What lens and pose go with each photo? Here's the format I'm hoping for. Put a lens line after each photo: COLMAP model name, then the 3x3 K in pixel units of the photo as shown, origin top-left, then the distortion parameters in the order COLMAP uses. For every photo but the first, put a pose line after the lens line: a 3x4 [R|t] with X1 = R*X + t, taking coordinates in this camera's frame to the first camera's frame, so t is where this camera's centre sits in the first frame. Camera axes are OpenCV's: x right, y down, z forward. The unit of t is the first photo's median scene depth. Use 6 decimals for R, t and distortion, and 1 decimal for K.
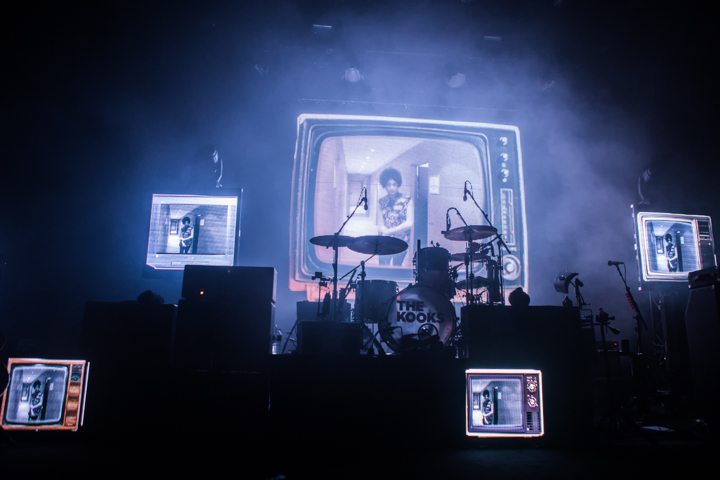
lens RADIAL K [[602.4, 0, 361.4], [0, 602.4, 224.5], [0, 0, 1]] dist [-0.011364, -0.002299]
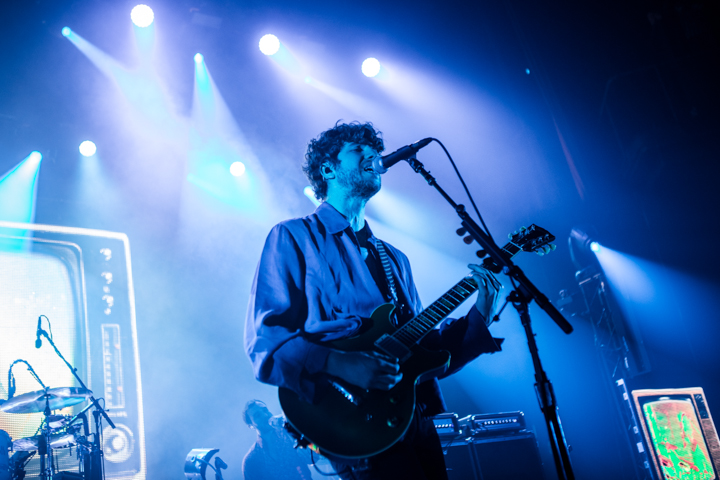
lens RADIAL K [[787.7, 0, 360.0], [0, 787.7, 240.0], [0, 0, 1]] dist [-0.015221, -0.023975]
pose [[0.858870, 0.025622, 0.511553, 0.041318], [0.056996, 0.987764, -0.145167, -0.013074], [-0.509013, 0.153836, 0.846901, 0.142321]]
